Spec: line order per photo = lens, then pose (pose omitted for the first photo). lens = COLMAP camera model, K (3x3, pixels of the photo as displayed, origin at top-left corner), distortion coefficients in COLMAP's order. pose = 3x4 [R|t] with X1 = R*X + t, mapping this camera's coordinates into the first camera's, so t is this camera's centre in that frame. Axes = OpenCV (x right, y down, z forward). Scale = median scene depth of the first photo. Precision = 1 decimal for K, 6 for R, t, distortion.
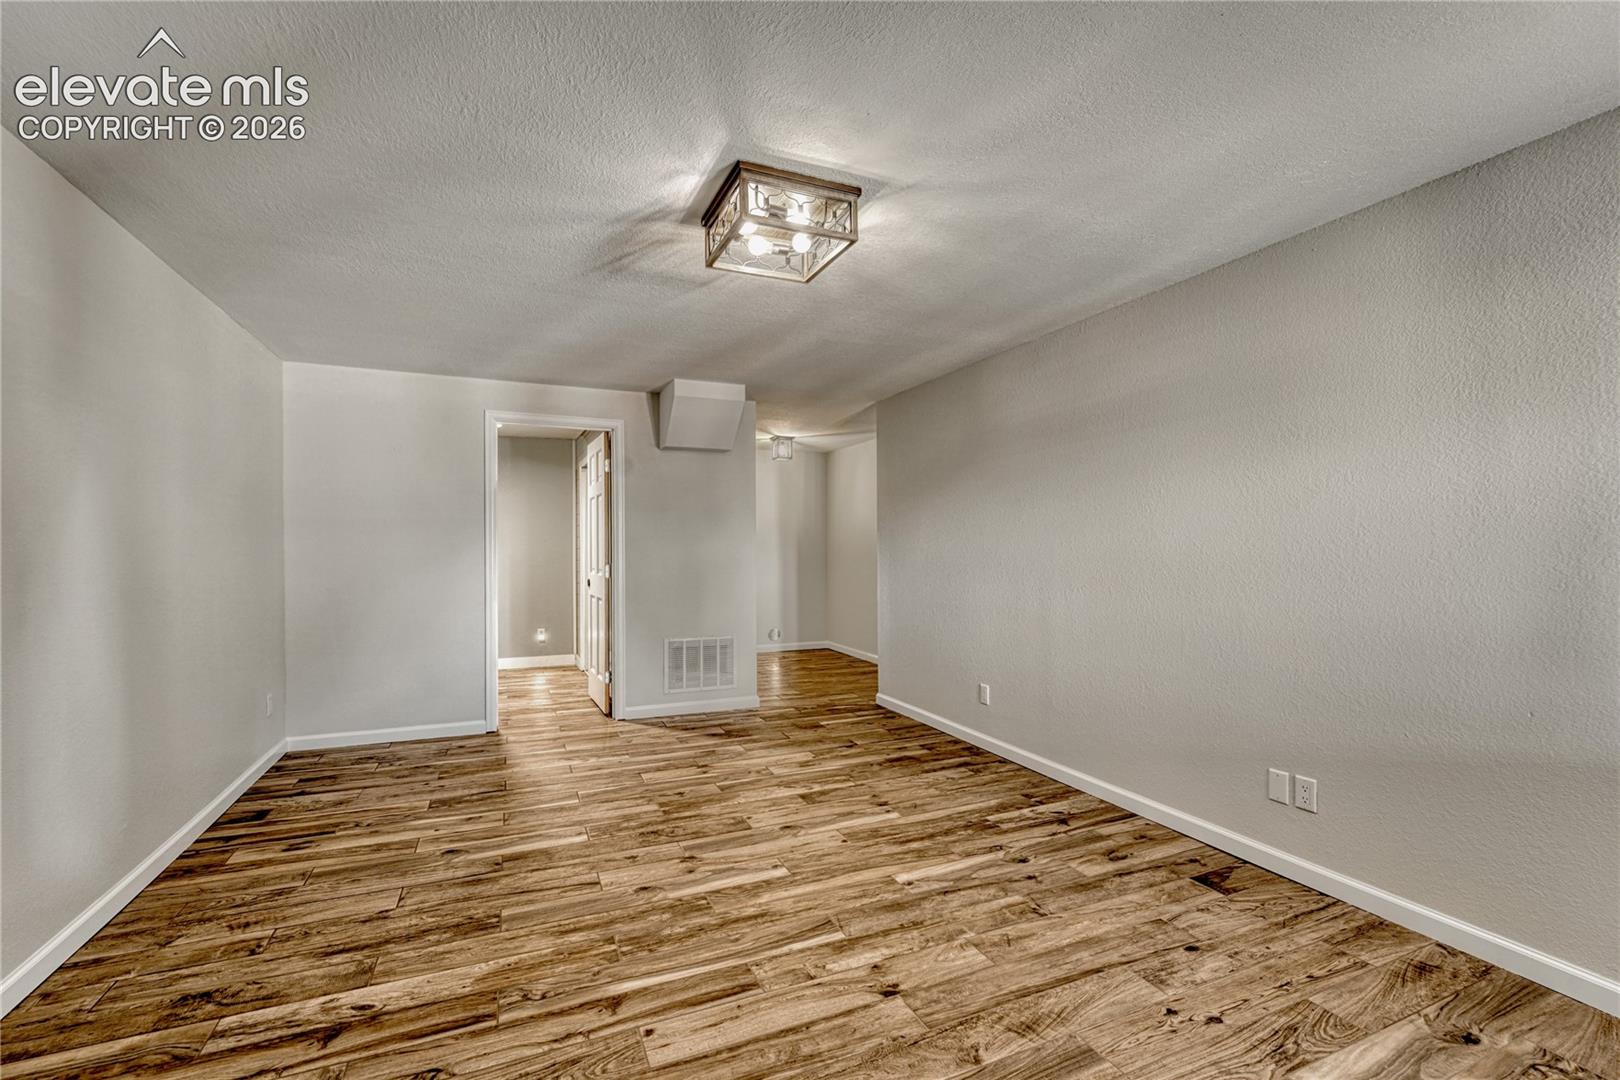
lens RADIAL K [[695.5, 0, 811.2], [0, 695.5, 546.3], [0, 0, 1]] dist [-0.004013, 0.004008]
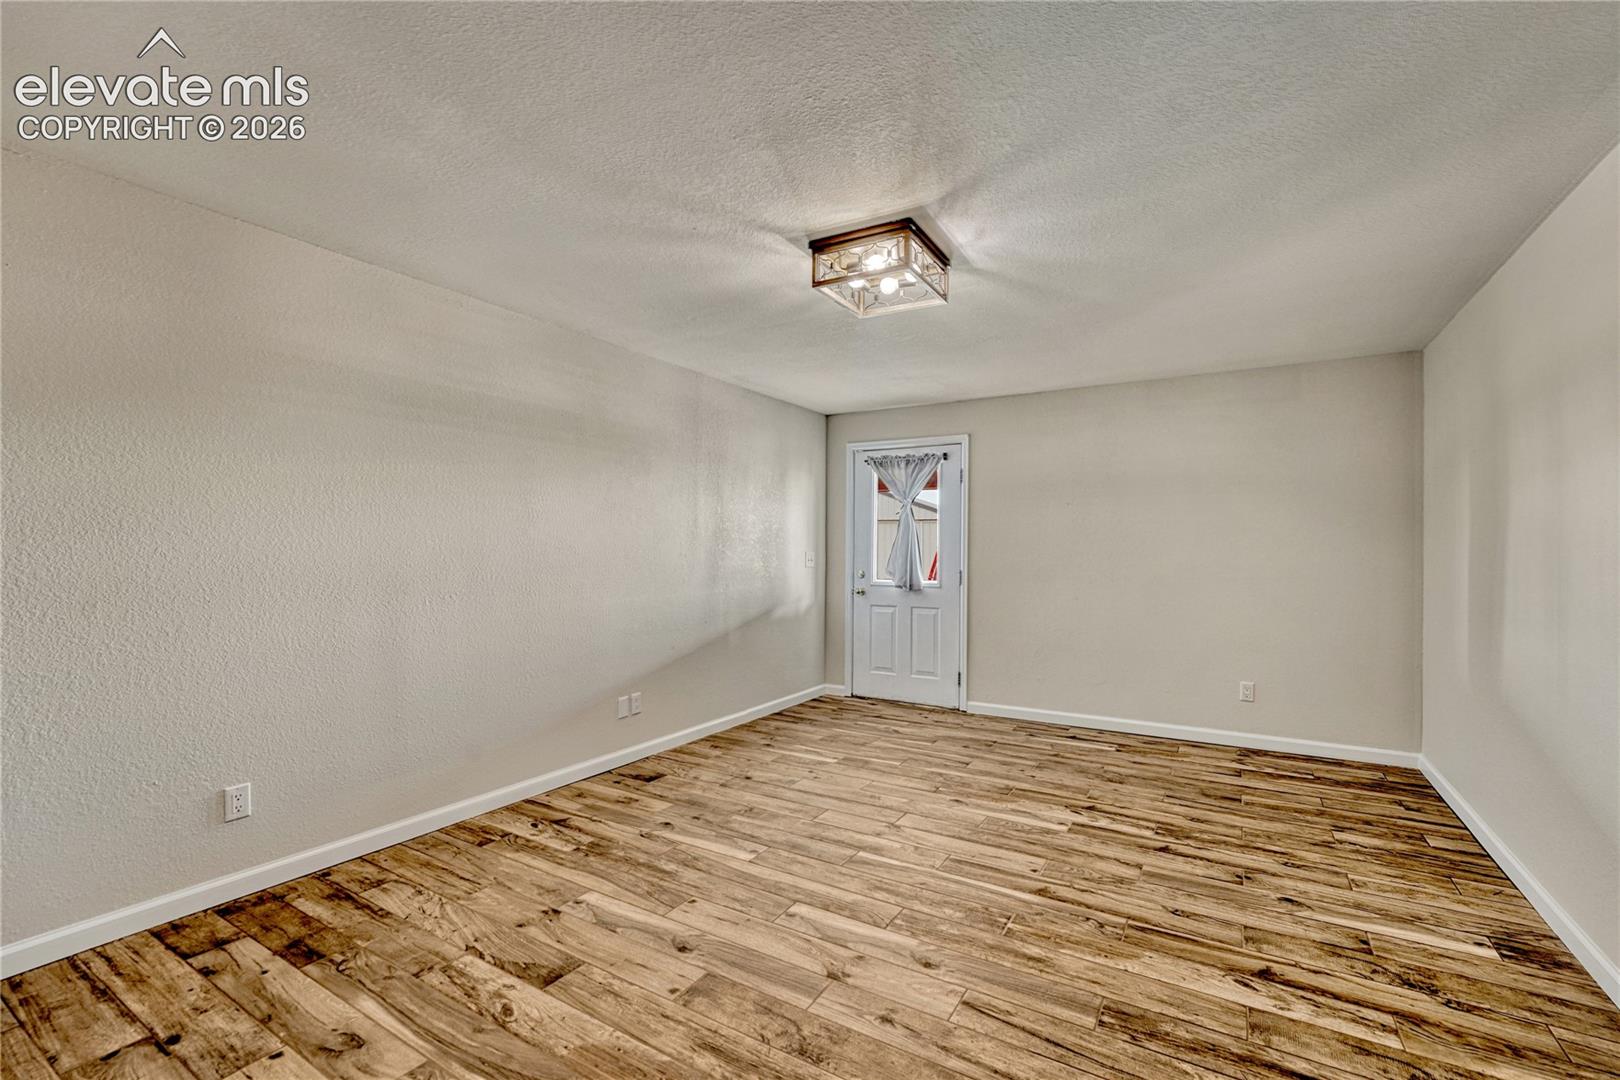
lens RADIAL K [[695.5, 0, 815.1], [0, 695.5, 545.1], [0, 0, 1]] dist [-0.004013, 0.004008]
pose [[-0.577089, 0.007087, 0.816650, -0.830504], [-0.004706, 0.999917, -0.012003, 0.007060], [-0.816667, -0.010770, -0.577008, 1.573192]]
